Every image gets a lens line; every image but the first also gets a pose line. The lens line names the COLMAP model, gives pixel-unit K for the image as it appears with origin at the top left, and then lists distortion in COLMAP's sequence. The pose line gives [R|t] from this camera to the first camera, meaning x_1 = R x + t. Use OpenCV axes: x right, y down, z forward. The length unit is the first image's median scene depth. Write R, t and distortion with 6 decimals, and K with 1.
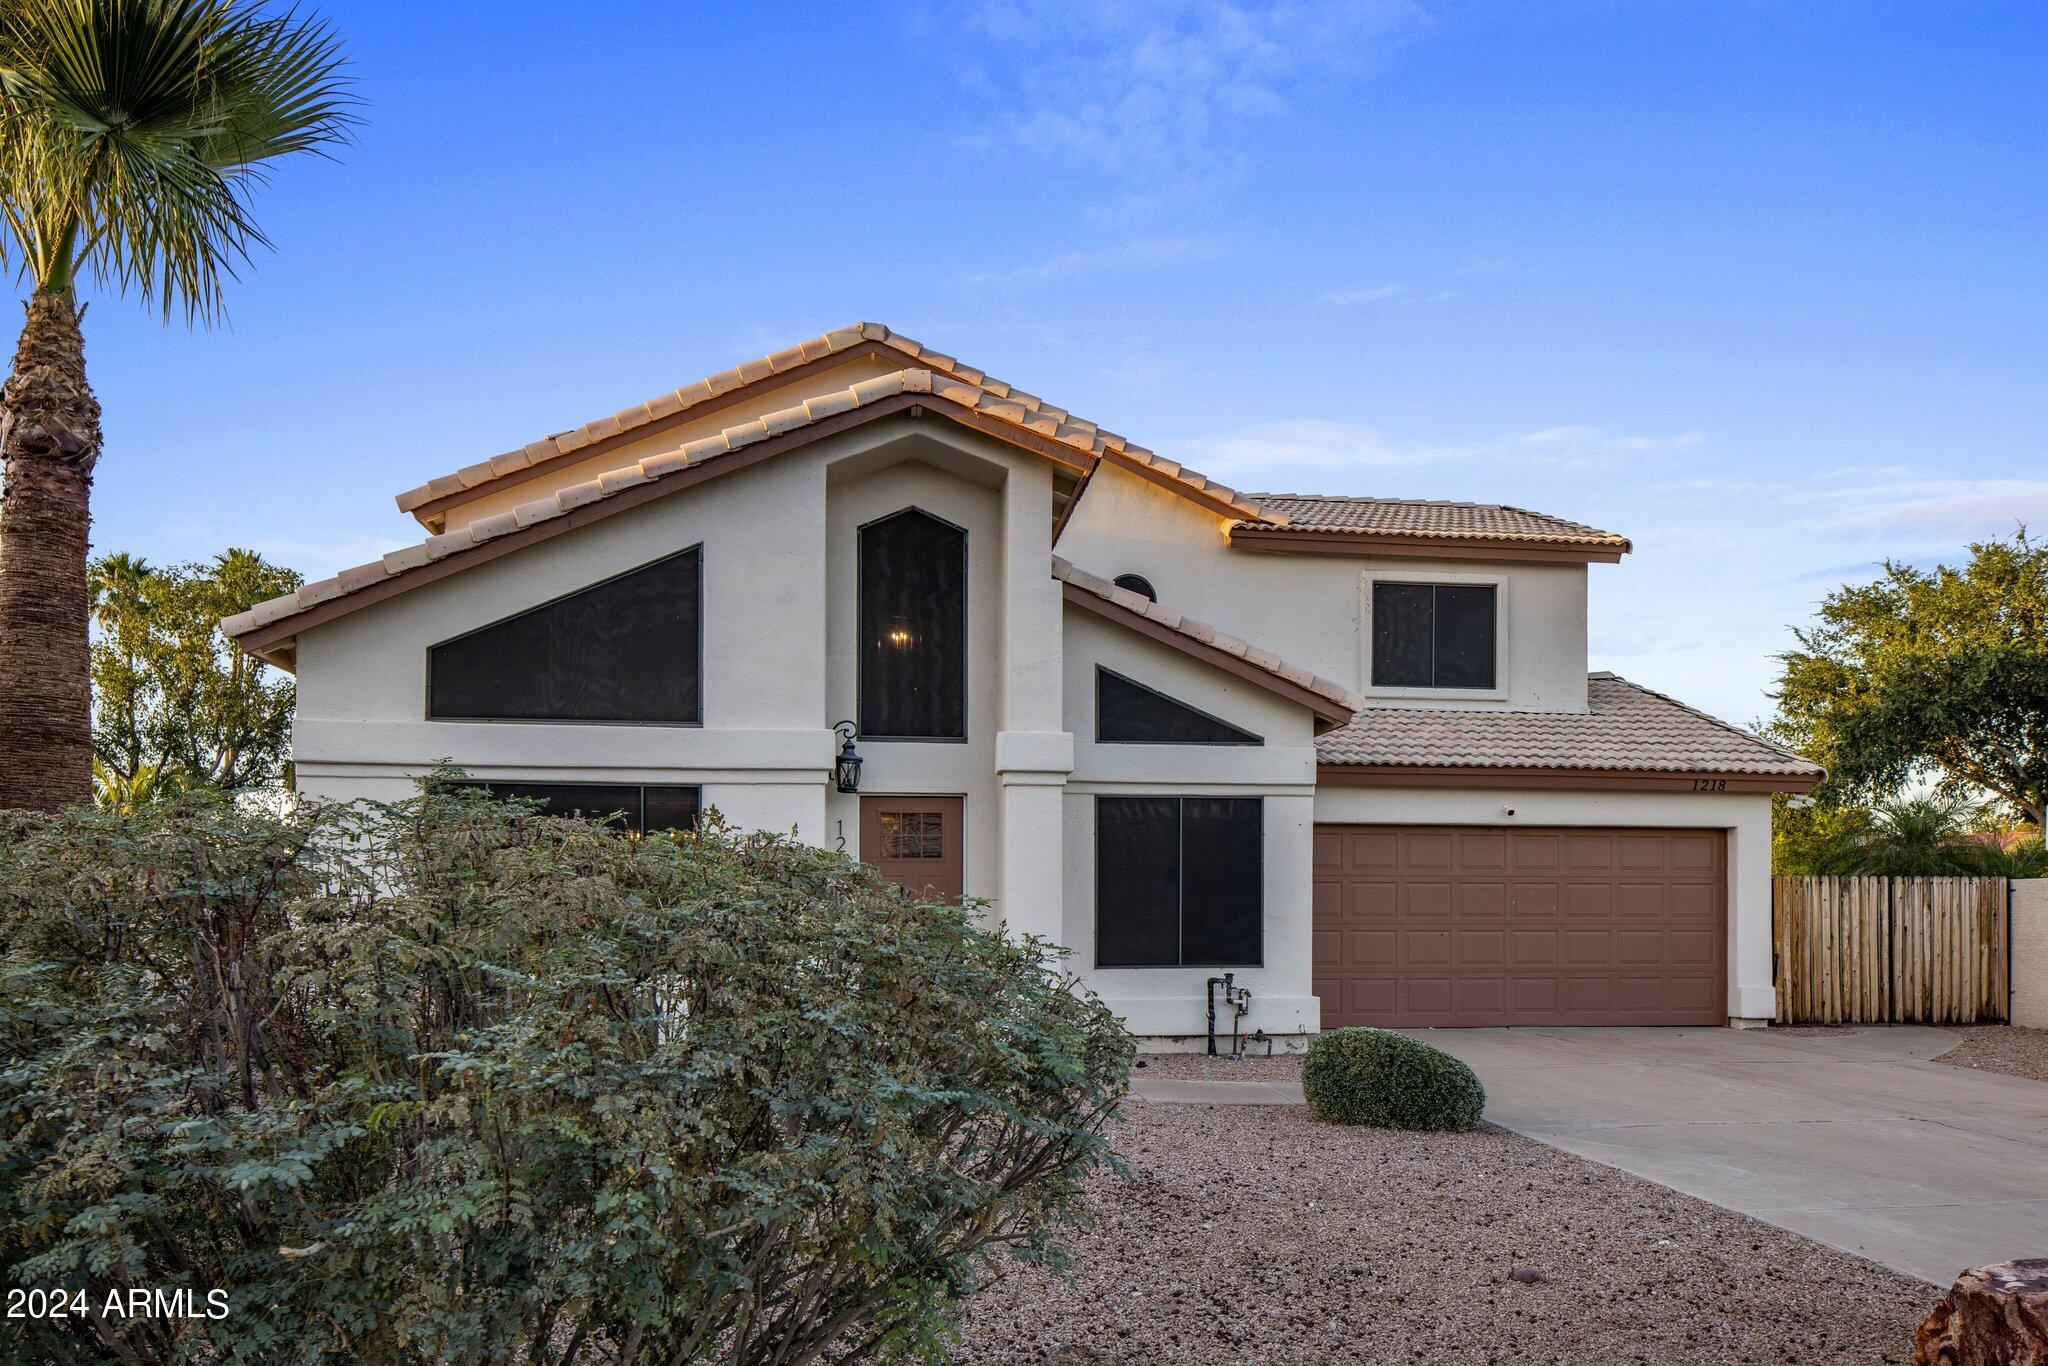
lens RADIAL K [[1376.8, 0, 993.6], [0, 1376.8, 904.8], [0, 0, 1]] dist [-0.004216, -0.000954]
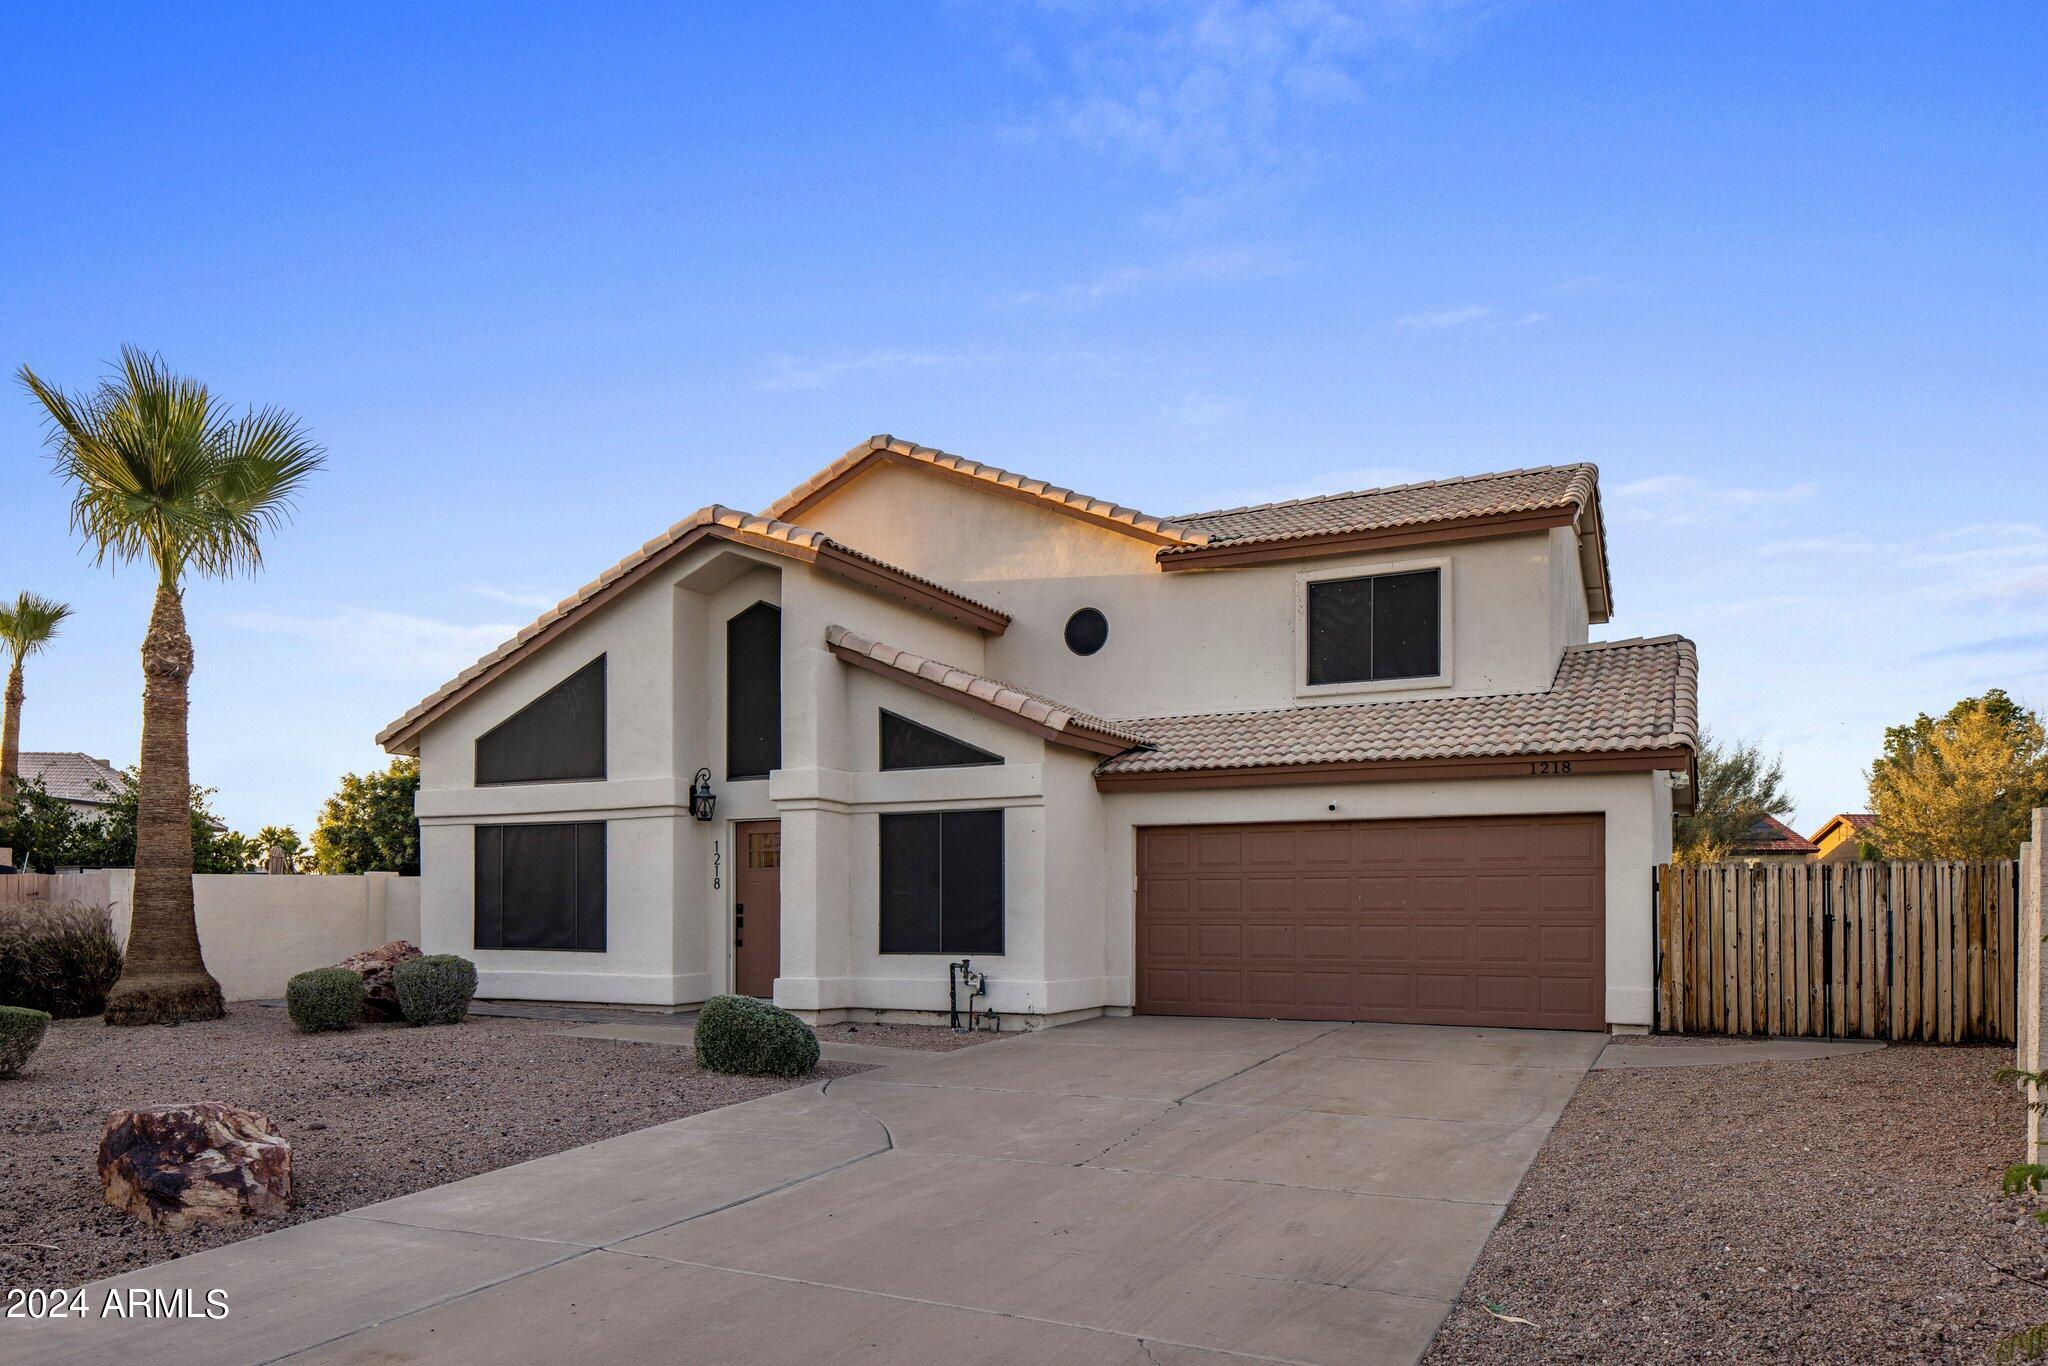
lens RADIAL K [[1376.8, 0, 993.6], [0, 1376.8, 904.8], [0, 0, 1]] dist [-0.004216, -0.000954]
pose [[0.829584, -0.005895, -0.558351, 0.740938], [0.005765, 0.999981, -0.001993, 0.004600], [0.558353, -0.001565, 0.829602, 0.028217]]
